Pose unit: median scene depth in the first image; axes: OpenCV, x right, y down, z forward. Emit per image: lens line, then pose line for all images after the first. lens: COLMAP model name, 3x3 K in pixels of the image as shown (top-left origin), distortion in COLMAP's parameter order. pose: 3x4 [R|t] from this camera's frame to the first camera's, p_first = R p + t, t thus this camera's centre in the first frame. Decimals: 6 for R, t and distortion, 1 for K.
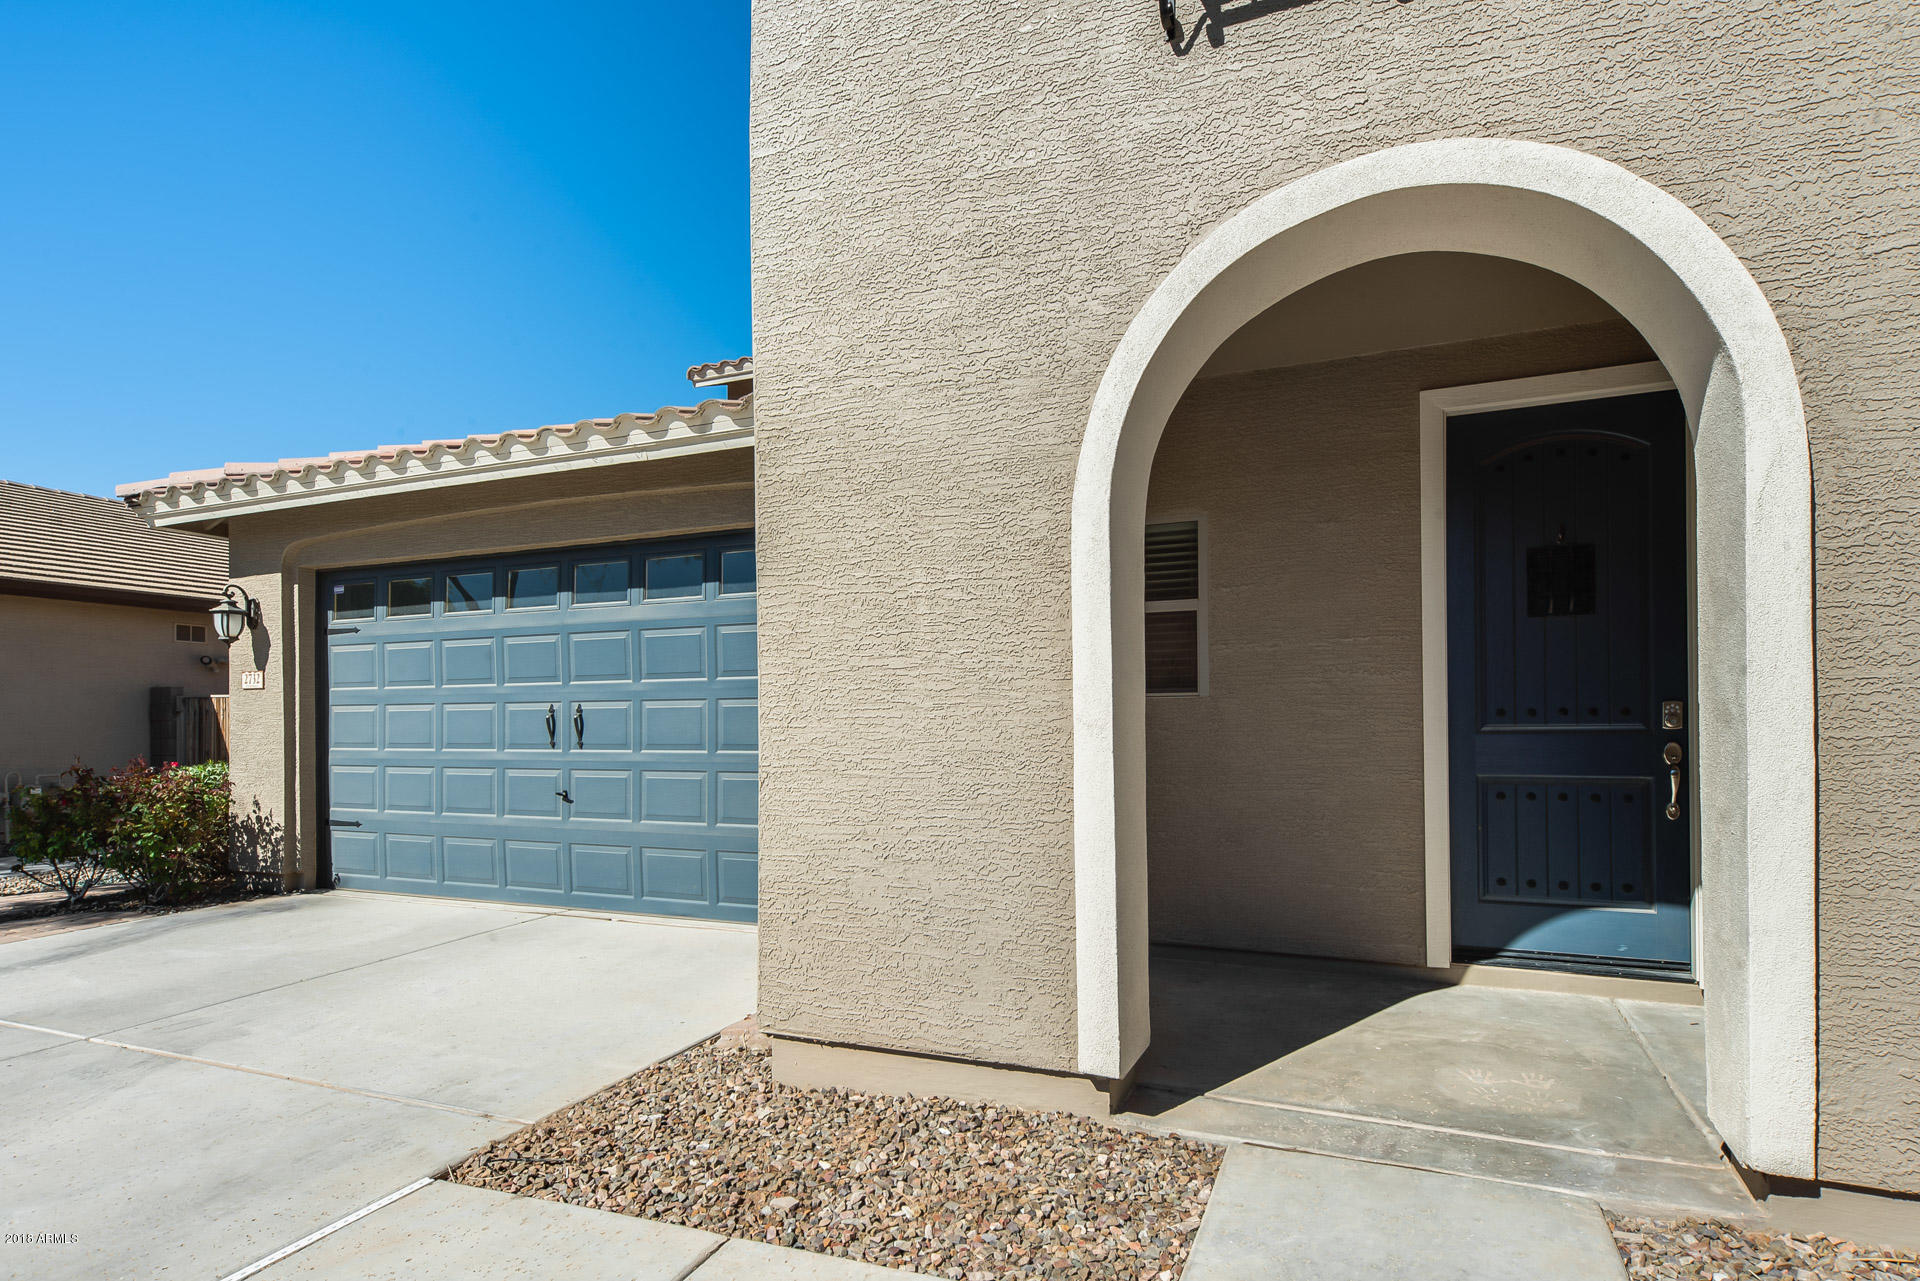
lens RADIAL K [[1003.1, 0, 972.1], [0, 1003.1, 716.9], [0, 0, 1]] dist [0.006325, 0.000556]
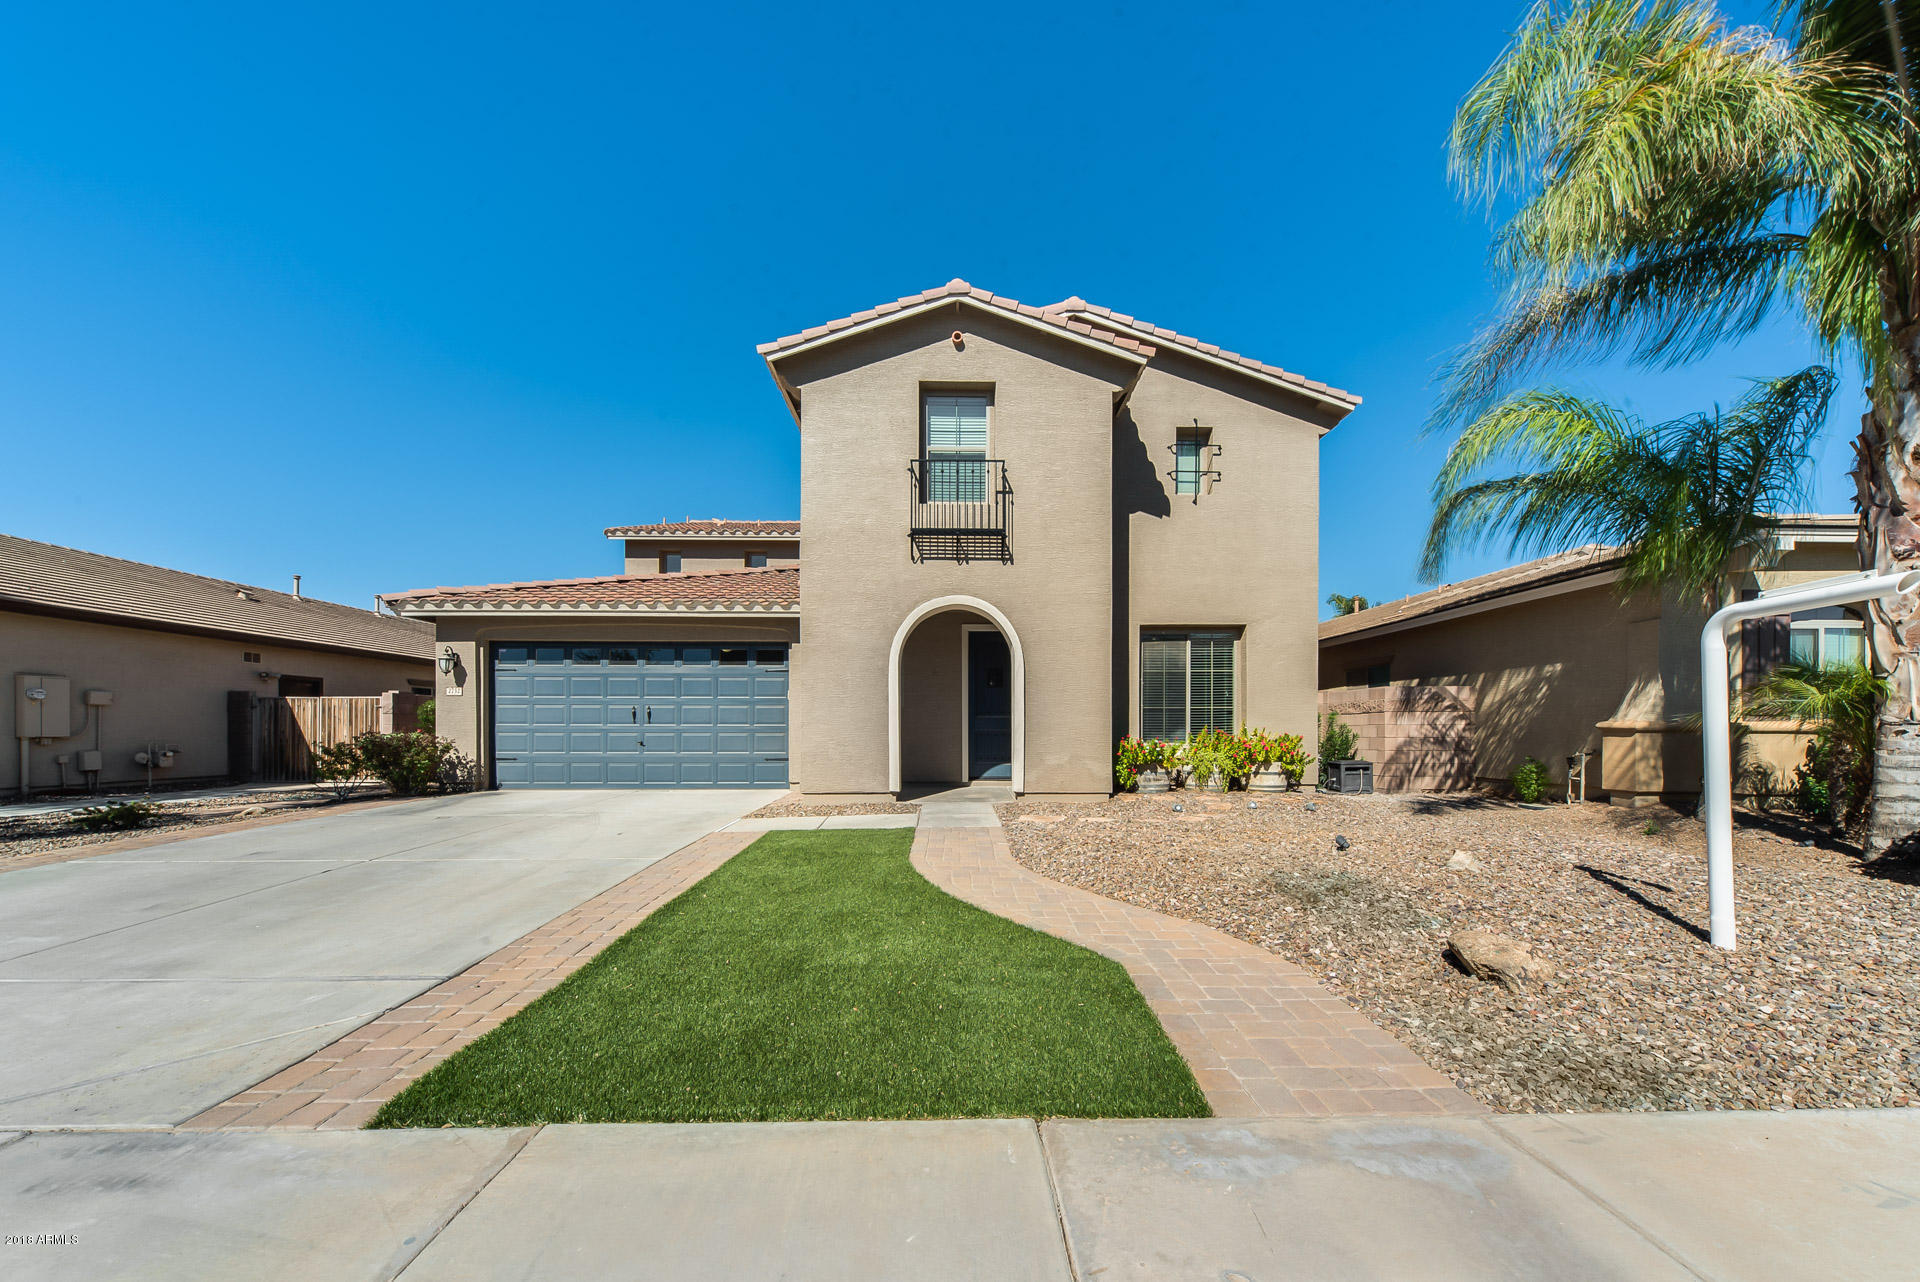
lens RADIAL K [[651.3, 0, 968.3], [0, 651.3, 724.8], [0, 0, 1]] dist [0.002253, 0.000380]
pose [[0.906755, 0.009771, 0.421545, -0.320345], [-0.008626, 0.999952, -0.004625, 0.030884], [-0.421570, 0.000557, 0.906796, -0.702537]]
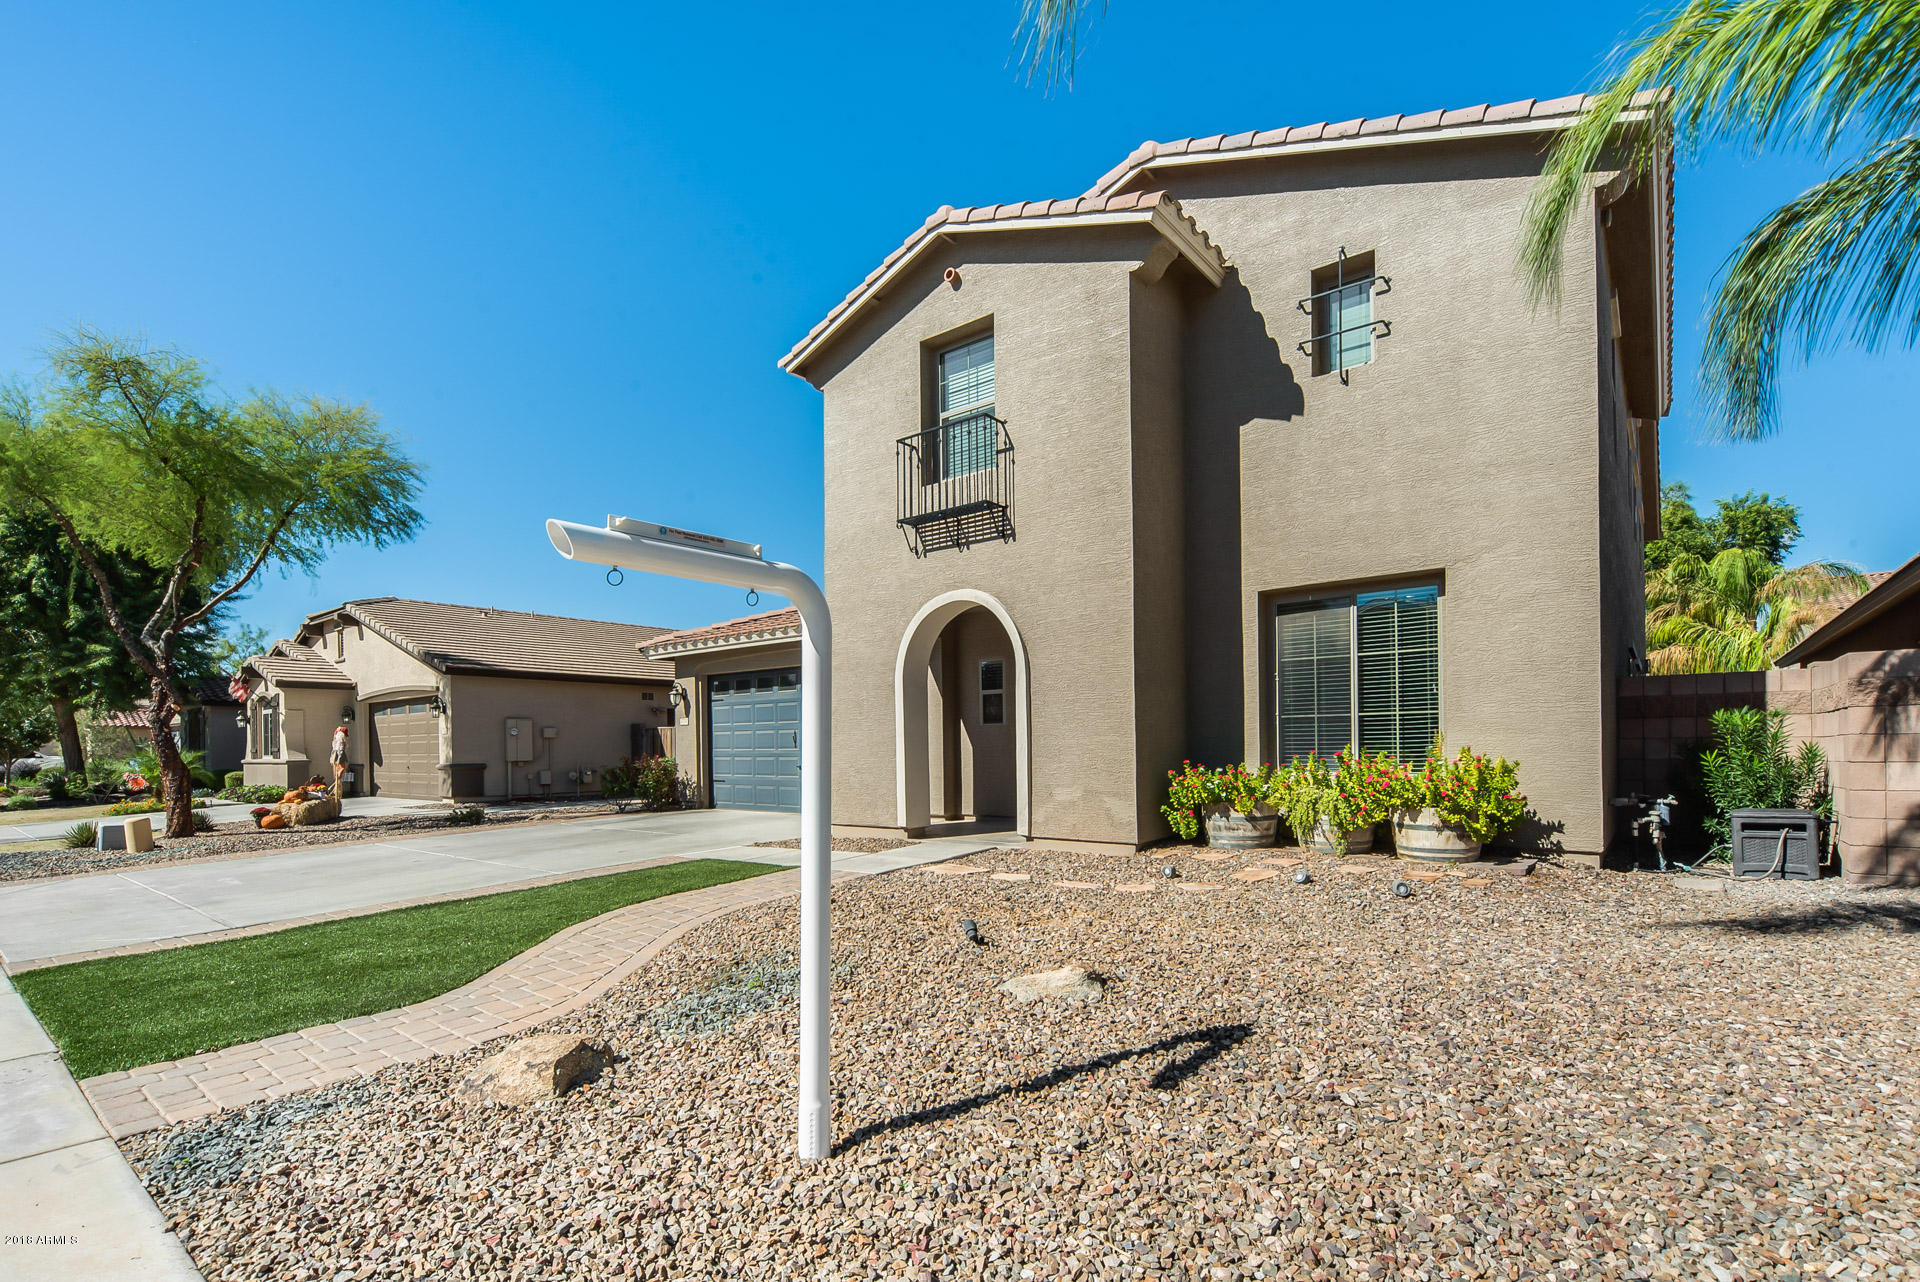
lens RADIAL K [[837.4, 0, 1009.6], [0, 837.4, 735.8], [0, 0, 1]] dist [-0.002811, 0.000356]
pose [[0.976761, -0.009206, -0.214133, 0.489279], [0.008751, 0.999957, -0.003073, 0.011200], [0.214152, 0.001128, 0.976800, -0.814413]]
